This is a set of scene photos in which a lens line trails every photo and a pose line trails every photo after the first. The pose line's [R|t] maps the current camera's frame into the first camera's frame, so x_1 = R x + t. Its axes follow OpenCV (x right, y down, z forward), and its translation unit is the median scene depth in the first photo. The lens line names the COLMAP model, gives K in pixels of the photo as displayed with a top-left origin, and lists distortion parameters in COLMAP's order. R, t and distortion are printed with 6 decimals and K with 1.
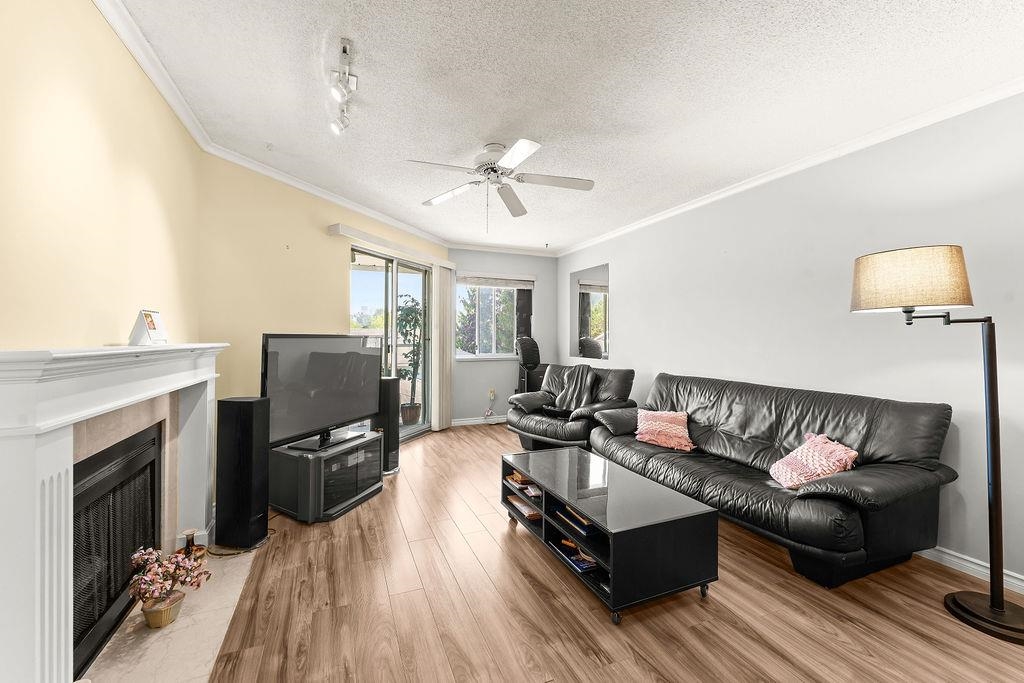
lens RADIAL K [[411.6, 0, 507.1], [0, 411.6, 337.5], [0, 0, 1]] dist [-0.001503, -0.000425]
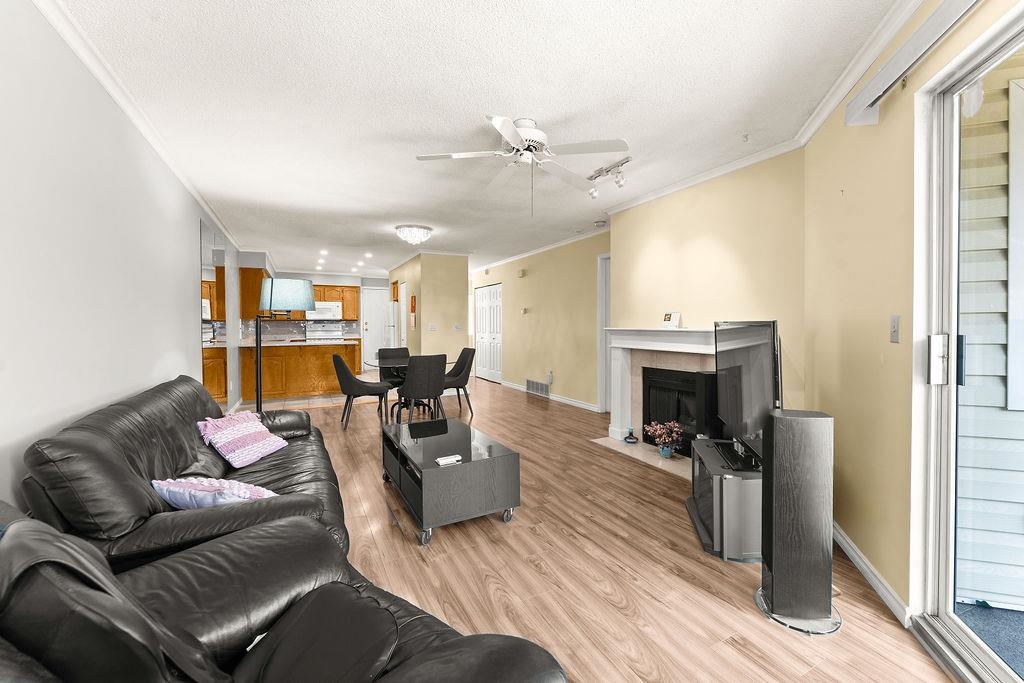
lens RADIAL K [[418.2, 0, 523.9], [0, 418.2, 334.7], [0, 0, 1]] dist [0.000117, -0.000170]
pose [[-0.995914, 0.002910, -0.090265, 0.047851], [0.000749, 0.999712, 0.023972, 0.000250], [0.090309, 0.023806, -0.995629, 1.516246]]
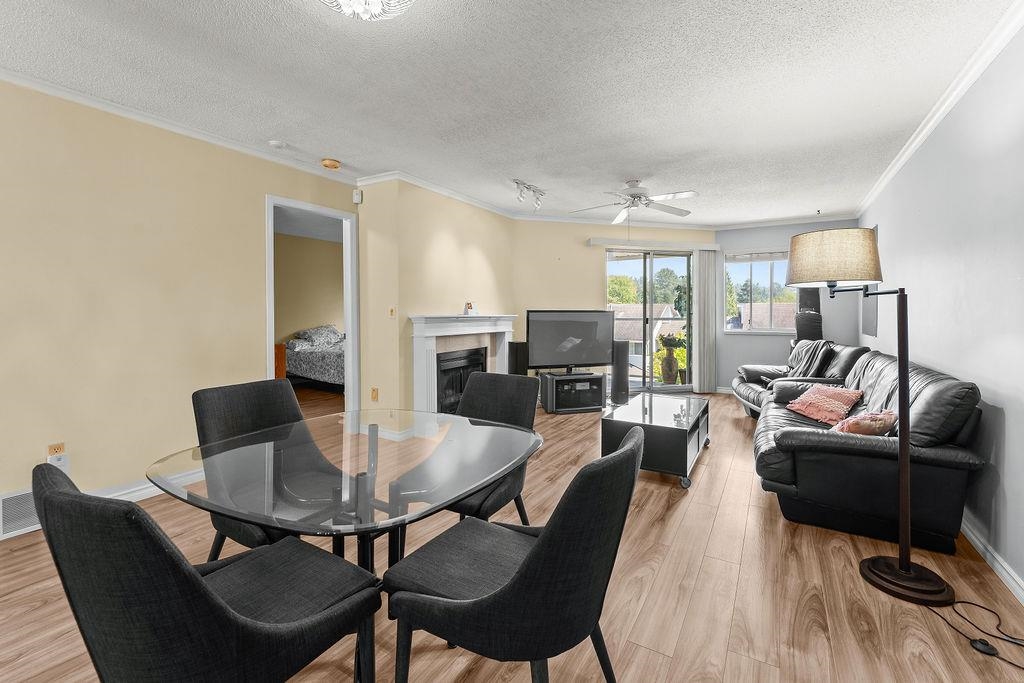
lens RADIAL K [[448.0, 0, 514.3], [0, 448.0, 313.2], [0, 0, 1]] dist [0.000218, 0.000093]
pose [[0.596718, -0.002040, -0.802448, 0.777395], [0.001282, 0.999998, -0.001589, 0.006552], [0.802450, -0.000081, 0.596719, -0.238342]]
